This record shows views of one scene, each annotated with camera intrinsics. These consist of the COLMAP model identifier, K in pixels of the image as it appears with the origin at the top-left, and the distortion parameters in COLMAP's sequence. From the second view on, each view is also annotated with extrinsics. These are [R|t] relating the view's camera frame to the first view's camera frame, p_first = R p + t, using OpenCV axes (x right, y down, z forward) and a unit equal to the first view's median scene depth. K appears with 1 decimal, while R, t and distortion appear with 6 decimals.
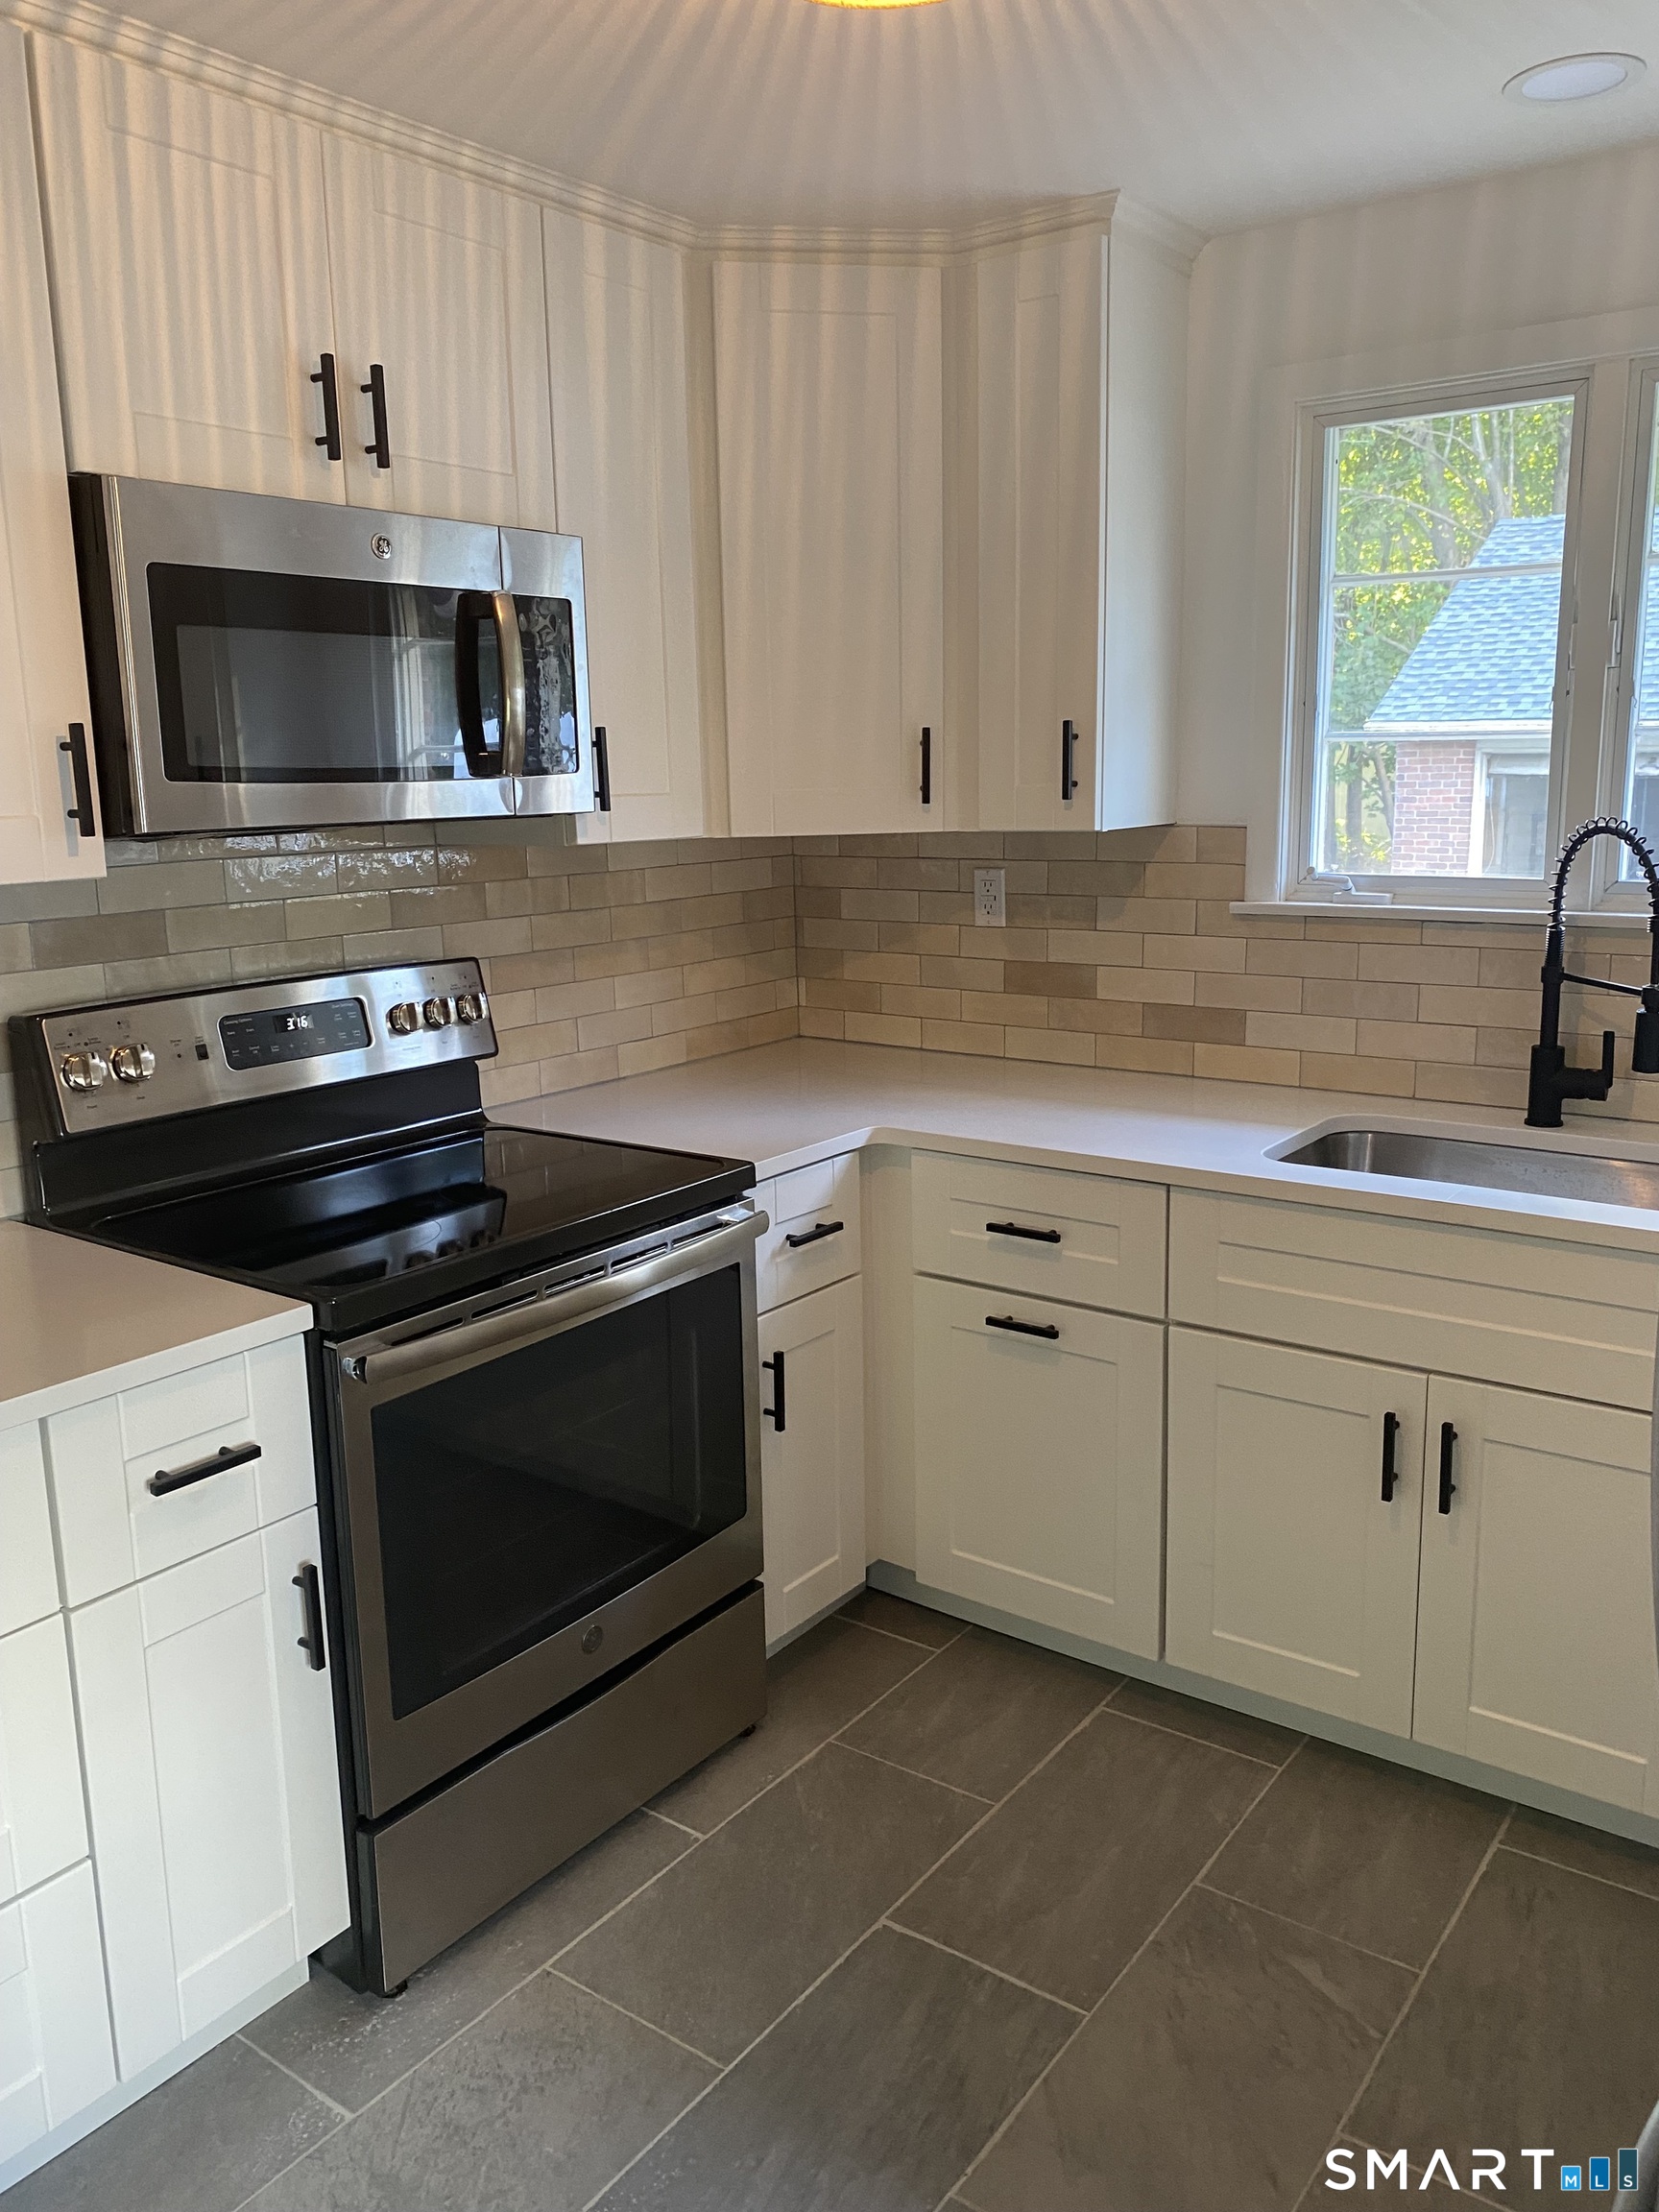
lens RADIAL K [[1669.3, 0, 839.8], [0, 1669.3, 1098.9], [0, 0, 1]] dist [0.037878, -0.045255]
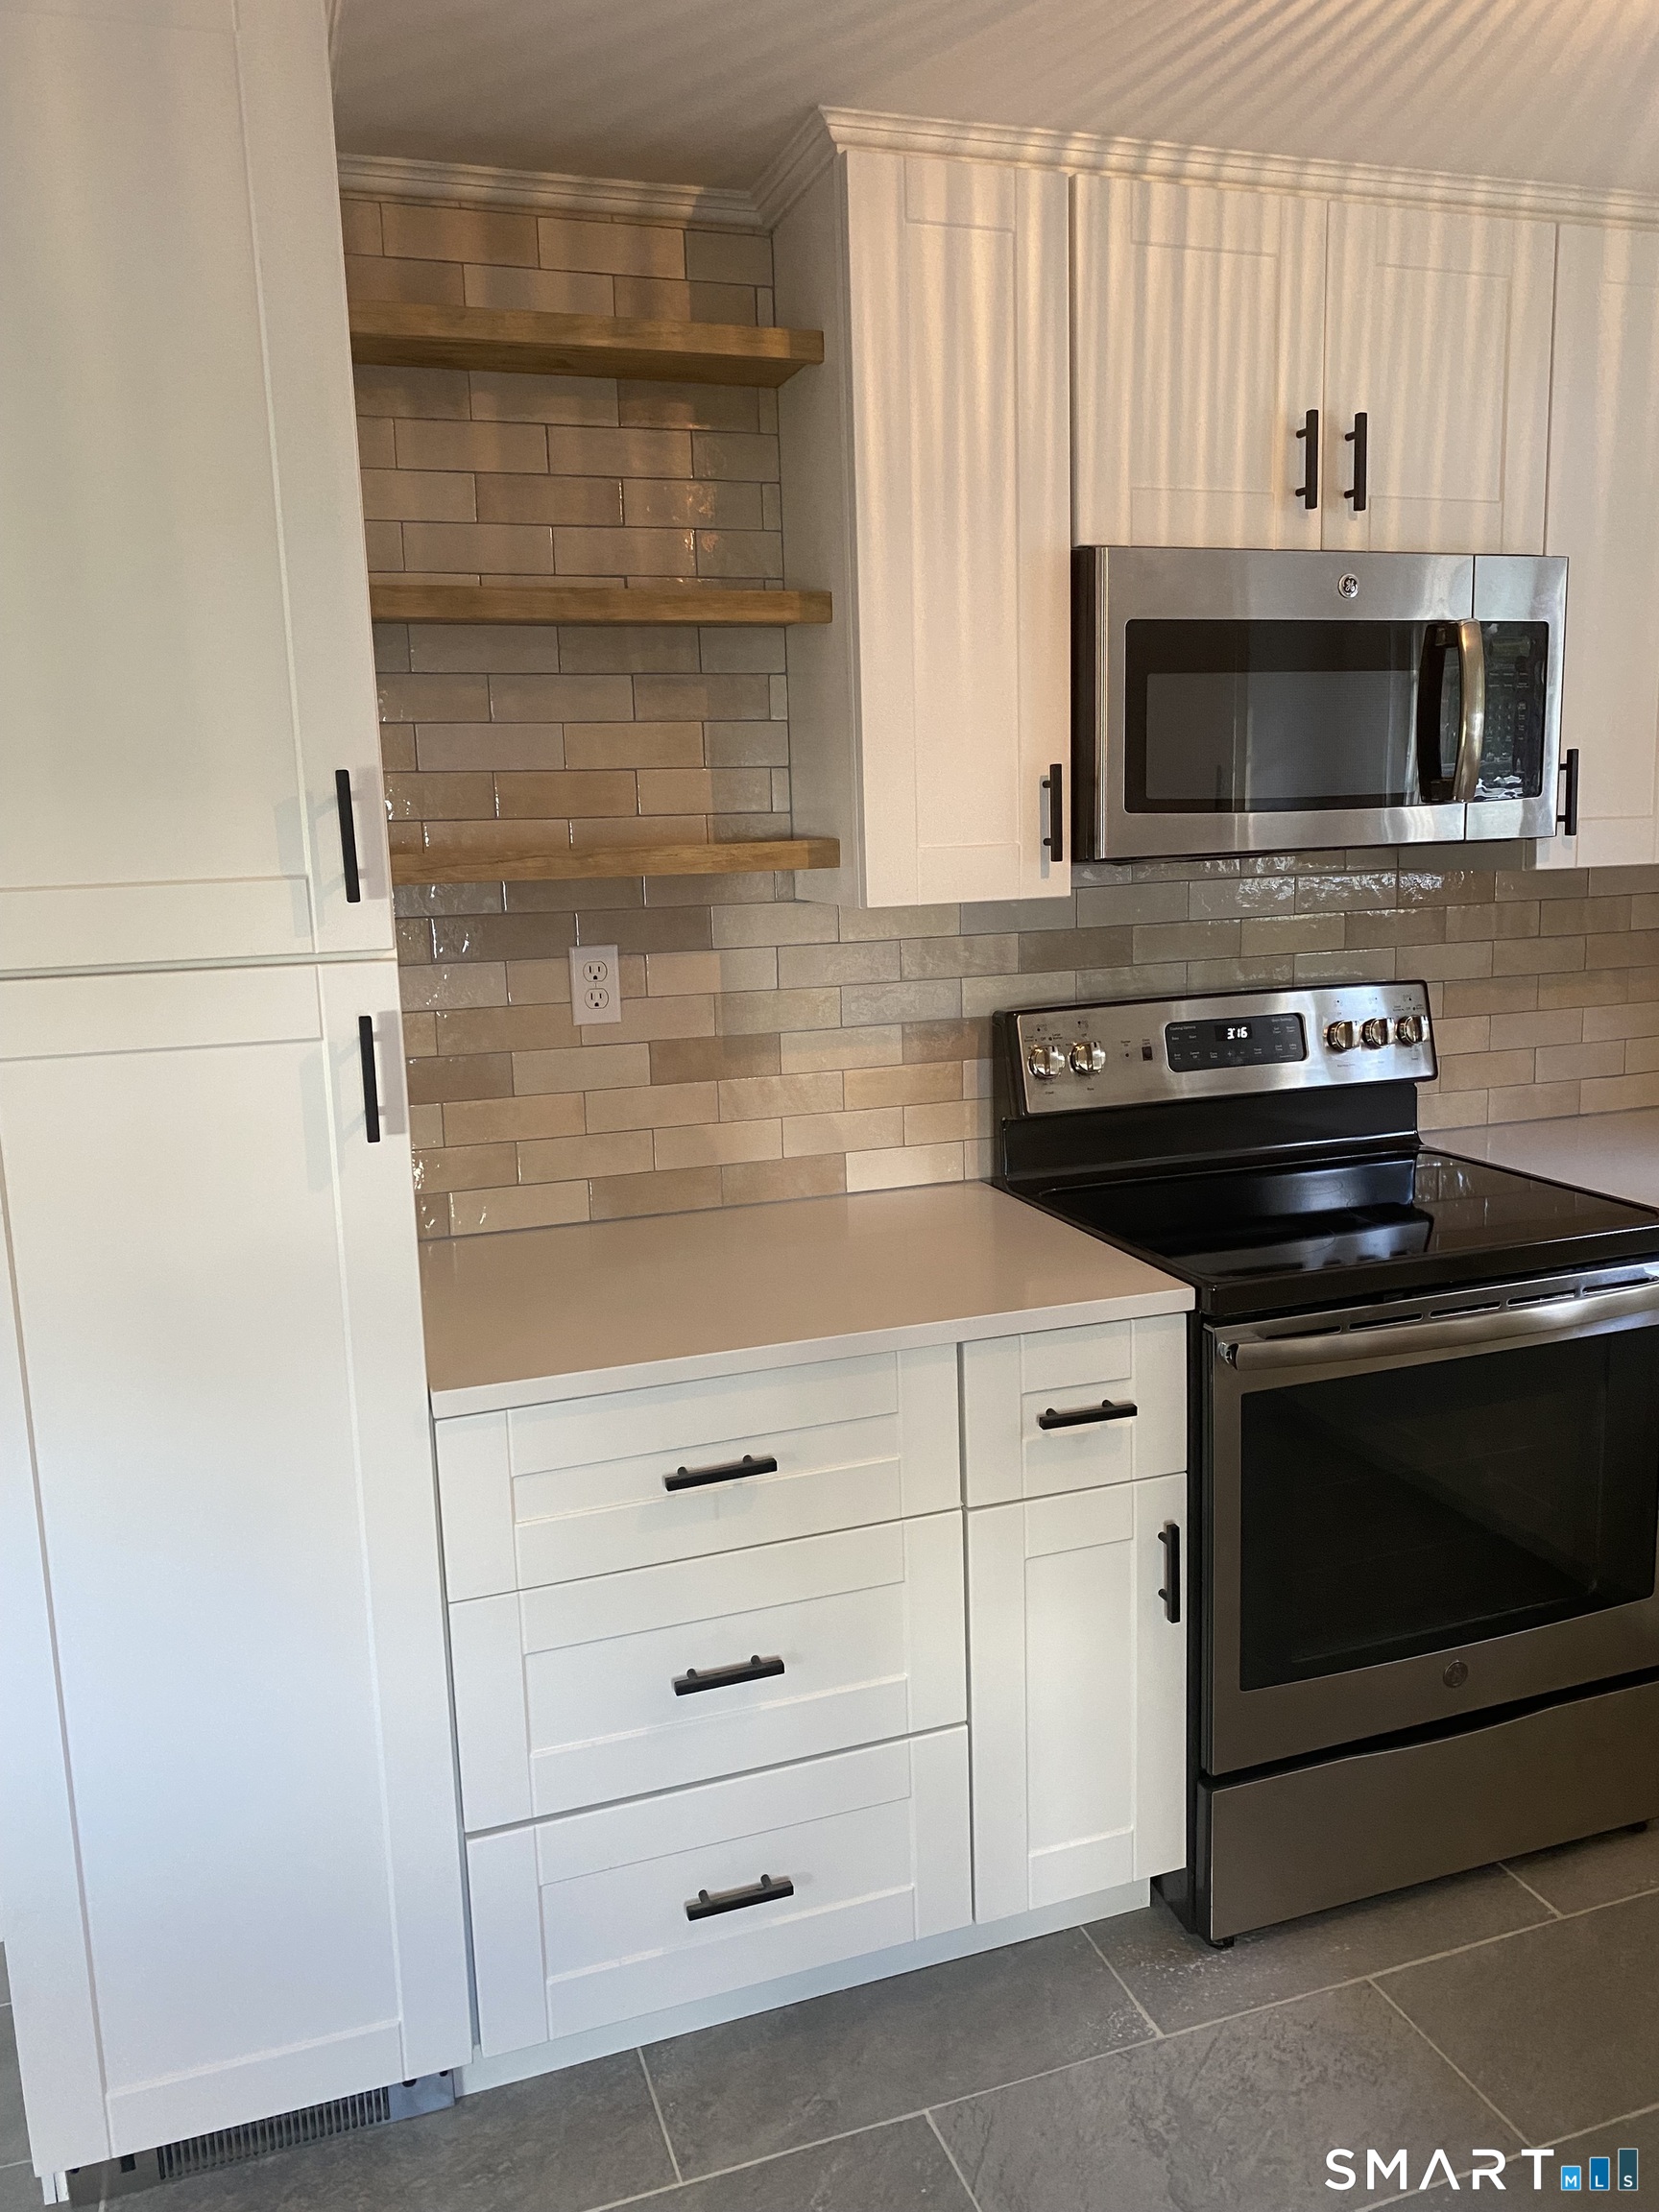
lens RADIAL K [[1669.3, 0, 862.2], [0, 1669.3, 1101.5], [0, 0, 1]] dist [0.037878, -0.045255]
pose [[0.825823, 0.088288, -0.556976, 0.091267], [-0.094029, 0.995400, 0.018368, 0.001485], [0.556035, 0.037203, 0.830326, -0.029228]]
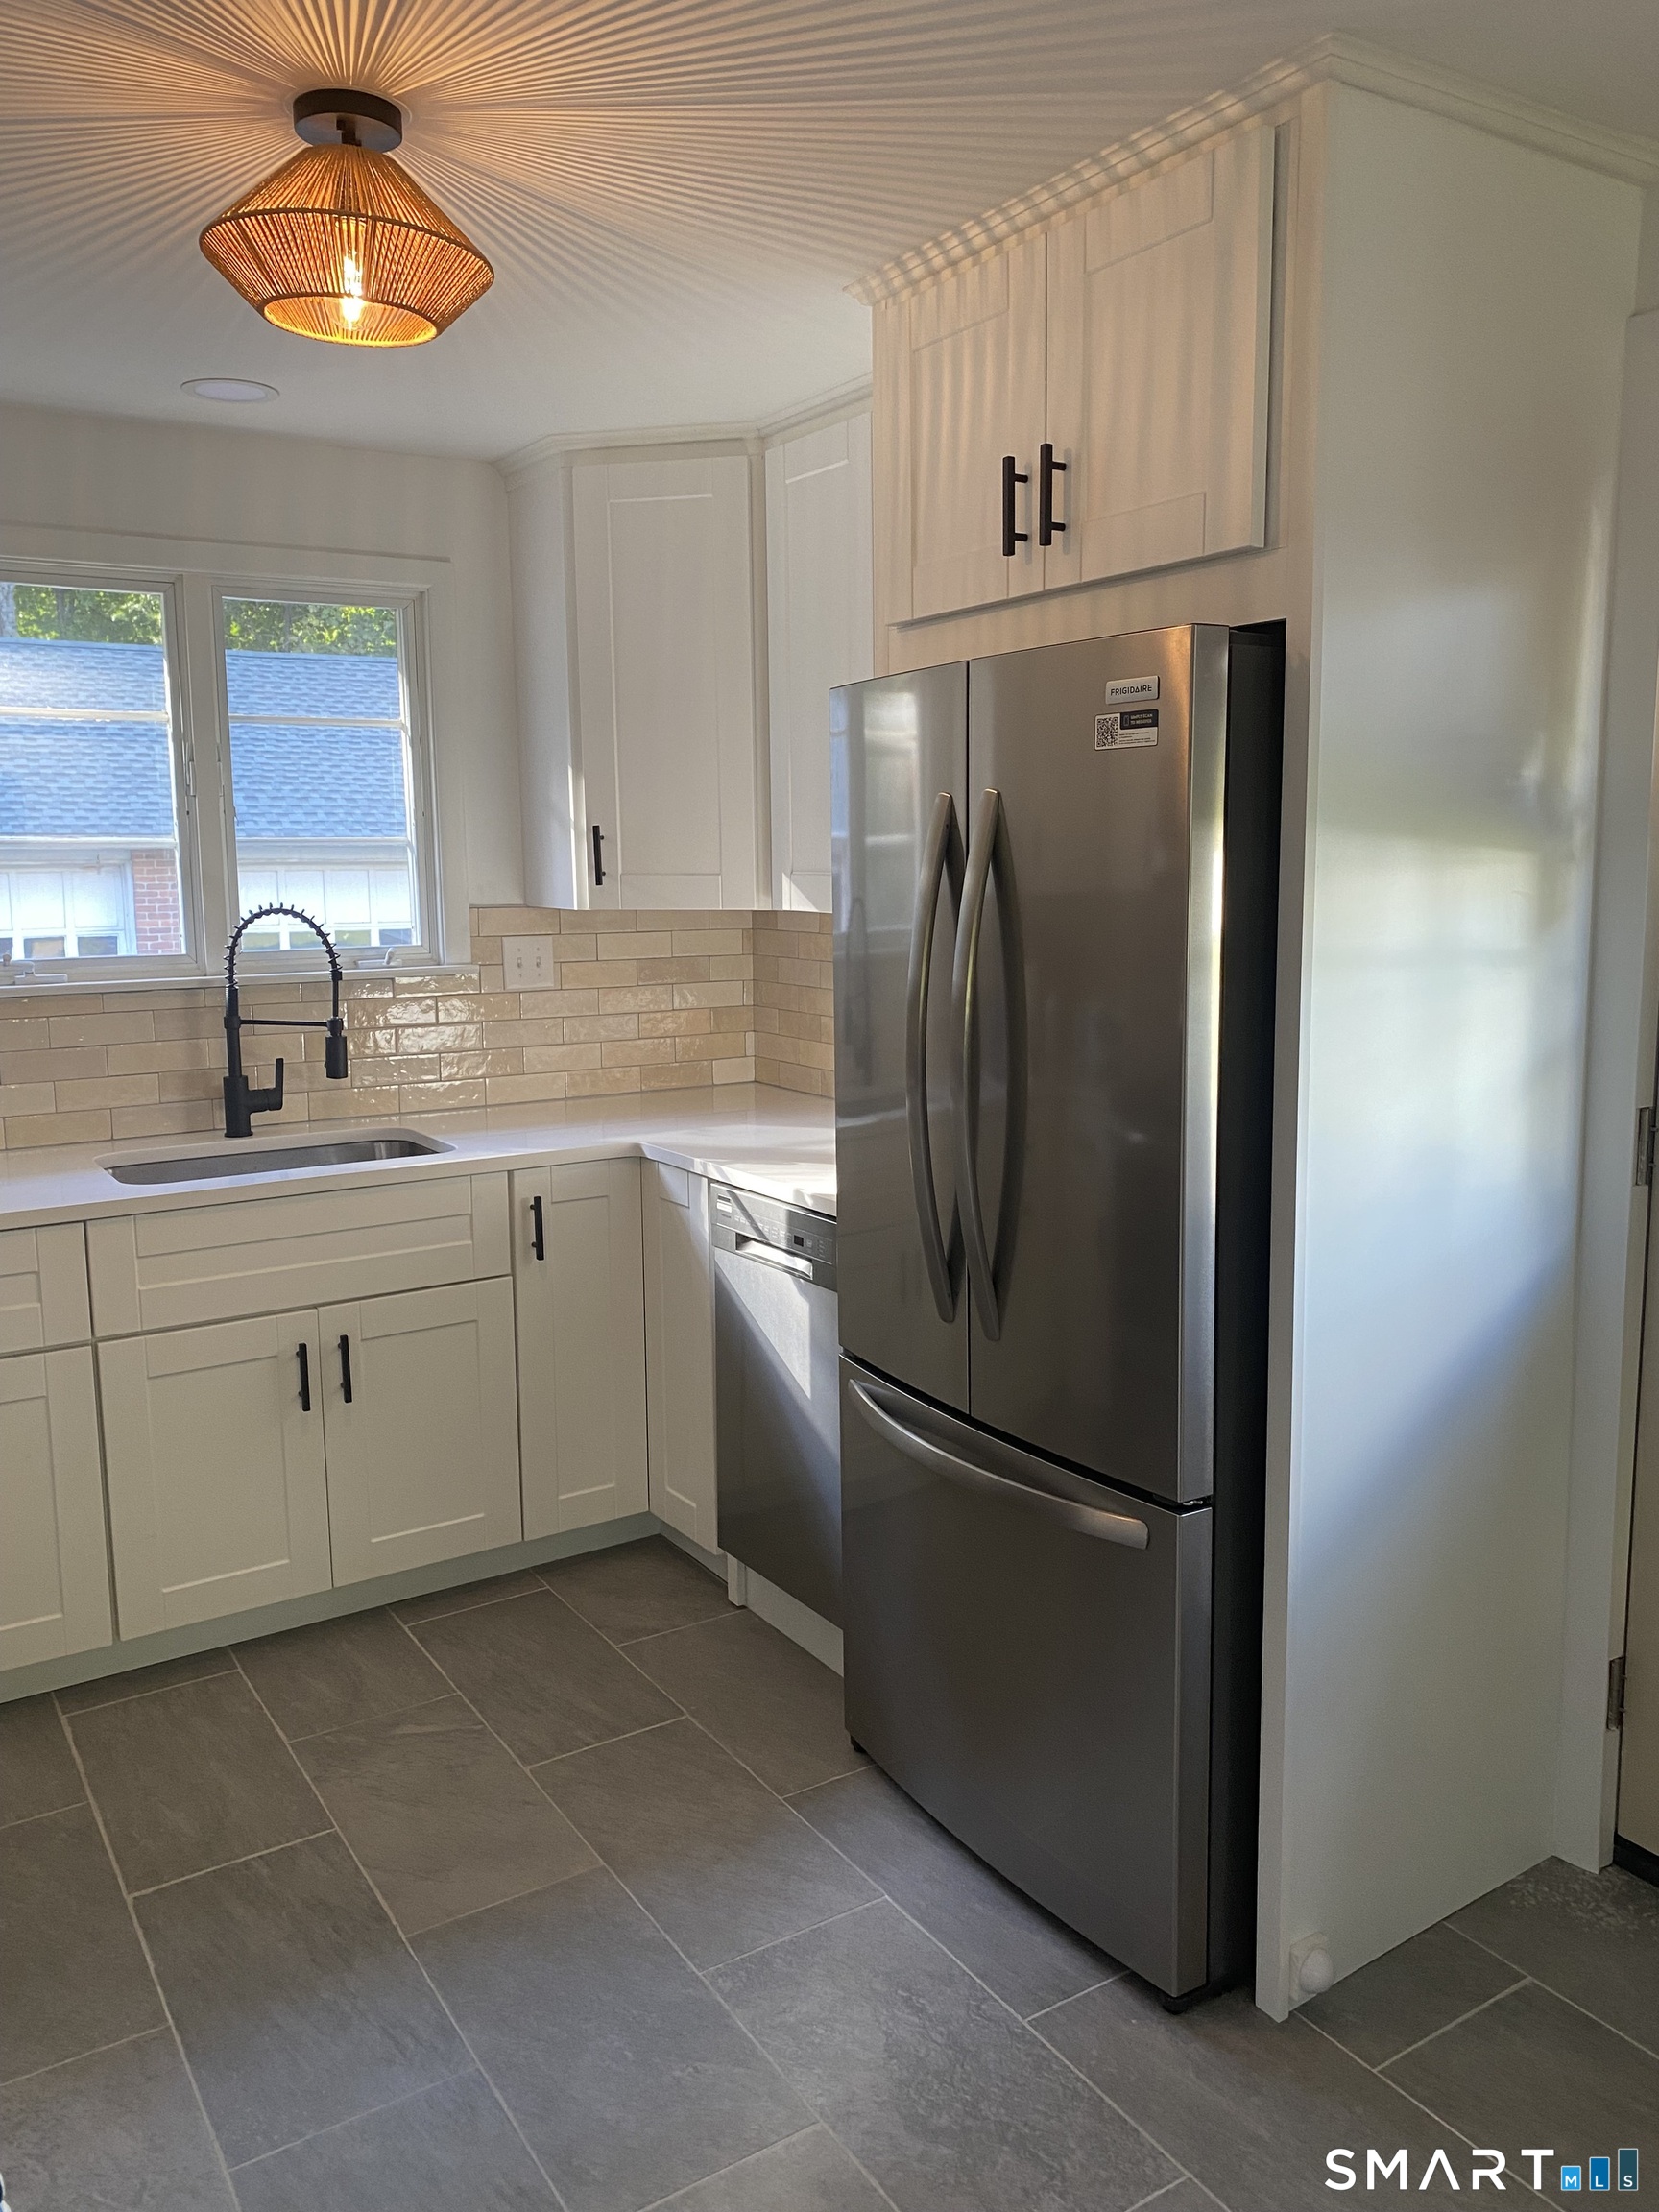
lens RADIAL K [[1669.3, 0, 832.9], [0, 1669.3, 1101.1], [0, 0, 1]] dist [0.037878, -0.045255]
pose [[0.364983, -0.123637, 0.922768, -0.736870], [0.183996, 0.981173, 0.058686, -0.003689], [-0.912651, 0.148367, 0.380861, 0.076295]]
